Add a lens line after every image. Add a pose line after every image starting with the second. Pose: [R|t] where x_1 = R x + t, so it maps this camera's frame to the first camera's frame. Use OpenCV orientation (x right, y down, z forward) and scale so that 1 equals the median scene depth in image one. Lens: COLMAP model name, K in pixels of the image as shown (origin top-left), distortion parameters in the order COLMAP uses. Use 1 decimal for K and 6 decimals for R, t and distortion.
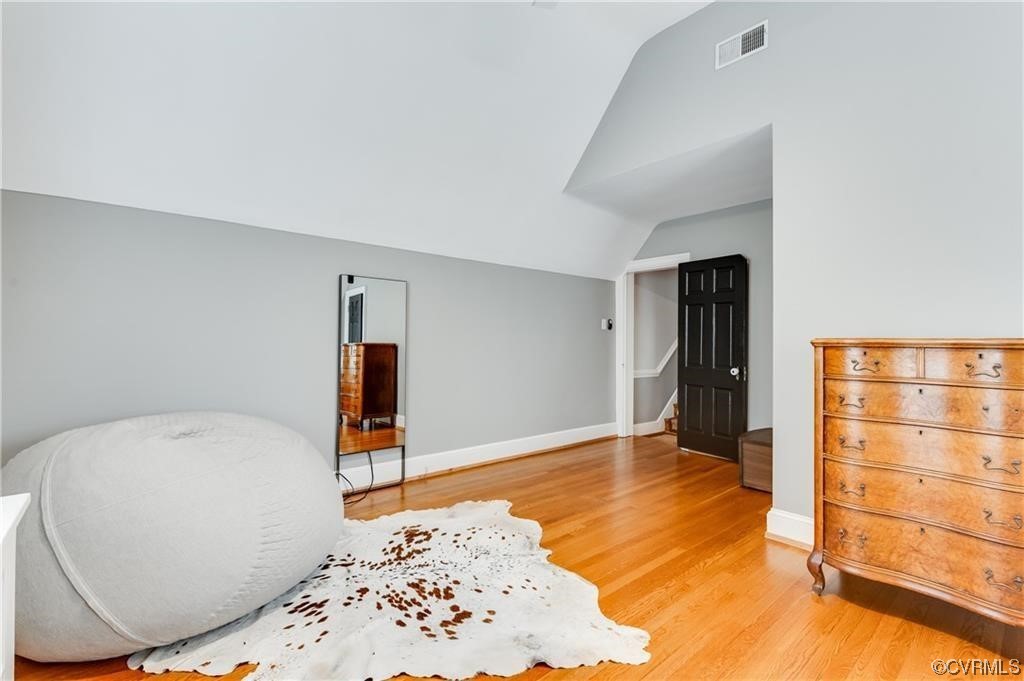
lens RADIAL K [[457.0, 0, 510.2], [0, 457.0, 340.1], [0, 0, 1]] dist [-0.002560, -0.000123]
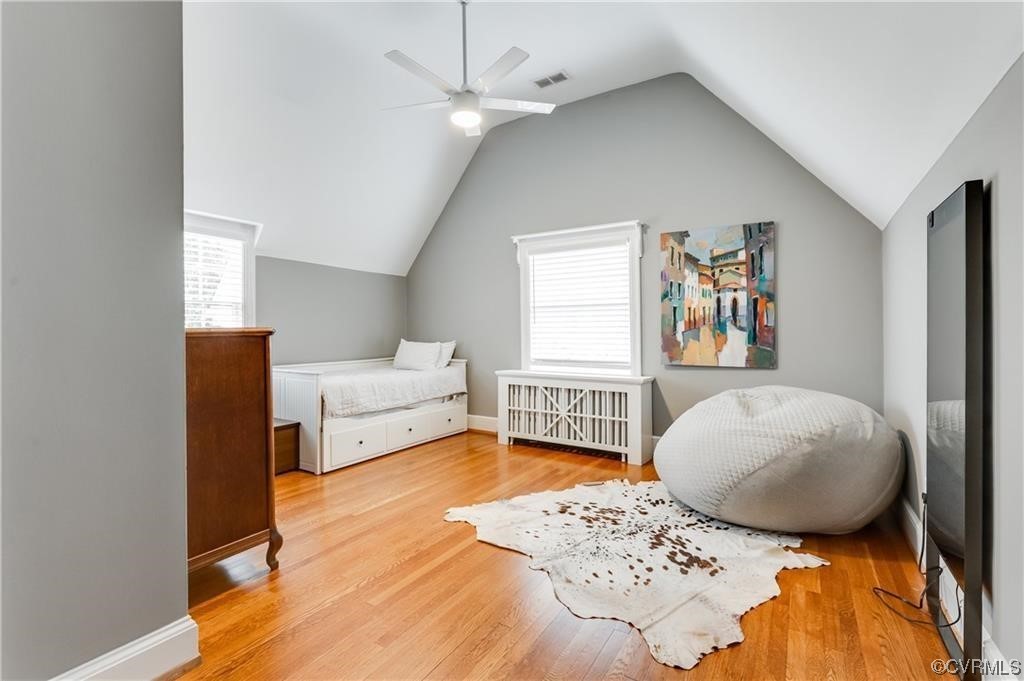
lens RADIAL K [[457.0, 0, 513.4], [0, 457.0, 337.4], [0, 0, 1]] dist [-0.002560, -0.000123]
pose [[-0.957228, -0.002442, -0.289325, 0.404718], [-0.002648, 0.999996, 0.000321, 0.015212], [0.289323, 0.001073, -0.957231, 1.956451]]
